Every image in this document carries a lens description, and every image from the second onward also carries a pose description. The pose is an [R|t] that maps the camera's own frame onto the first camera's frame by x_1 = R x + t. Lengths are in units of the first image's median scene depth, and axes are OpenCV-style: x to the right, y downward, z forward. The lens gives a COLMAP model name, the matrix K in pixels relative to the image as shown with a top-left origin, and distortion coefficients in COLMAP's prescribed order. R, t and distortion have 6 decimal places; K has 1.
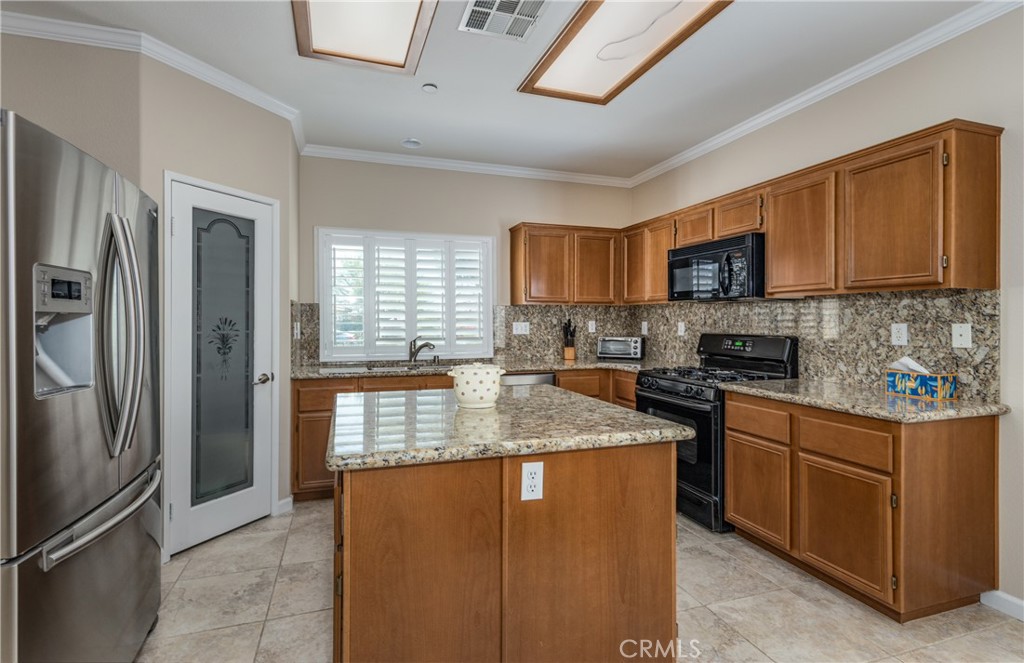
lens RADIAL K [[433.6, 0, 446.5], [0, 433.6, 320.6], [0, 0, 1]] dist [0.003301, -0.000297]
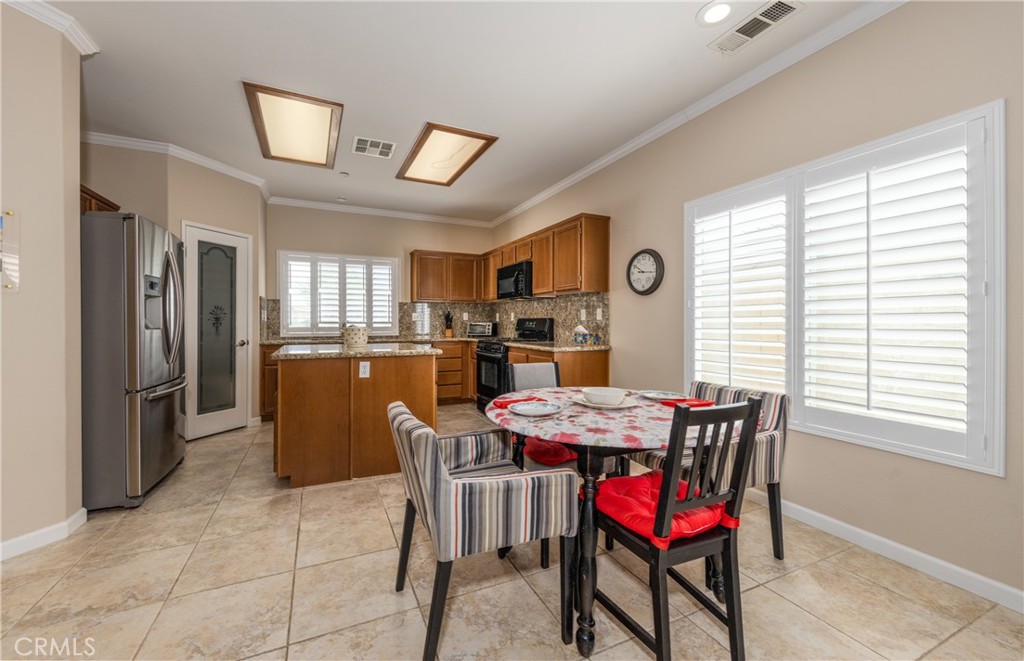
lens RADIAL K [[372.6, 0, 458.0], [0, 372.6, 323.3], [0, 0, 1]] dist [0.001660, 0.000191]
pose [[0.991721, -0.001003, 0.128411, 0.228489], [0.000646, 0.999996, 0.002816, 0.058851], [-0.128413, -0.002710, 0.991717, -0.553780]]
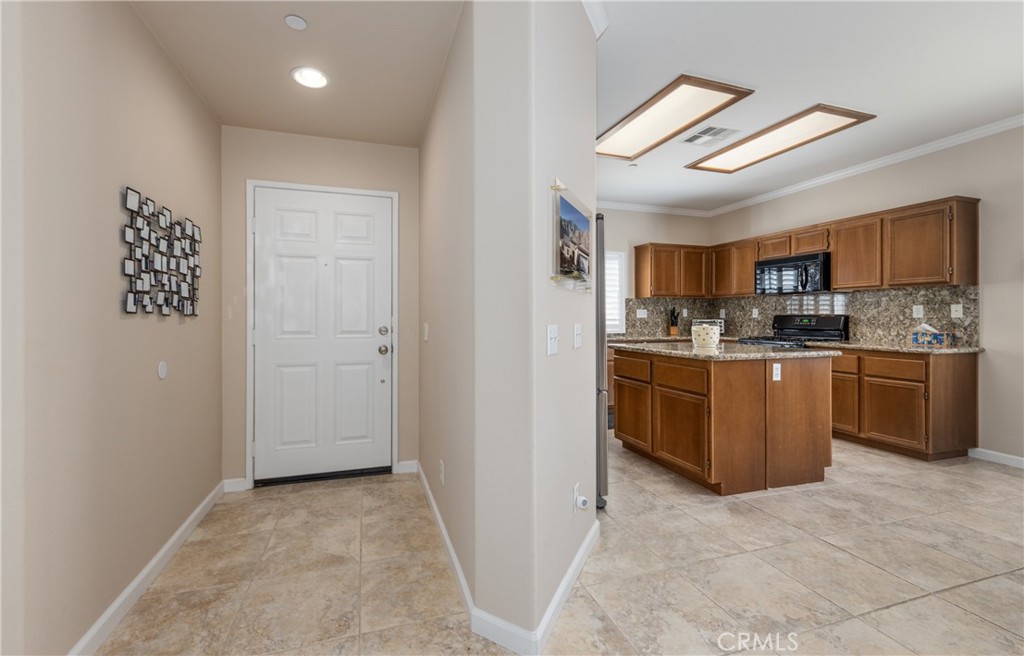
lens RADIAL K [[382.9, 0, 455.7], [0, 382.9, 316.6], [0, 0, 1]] dist [0.000467, 0.000285]
pose [[0.999998, -0.001649, 0.001452, -0.742003], [0.001651, 0.999998, -0.001473, 0.046120], [-0.001449, 0.001475, 0.999998, -0.487450]]
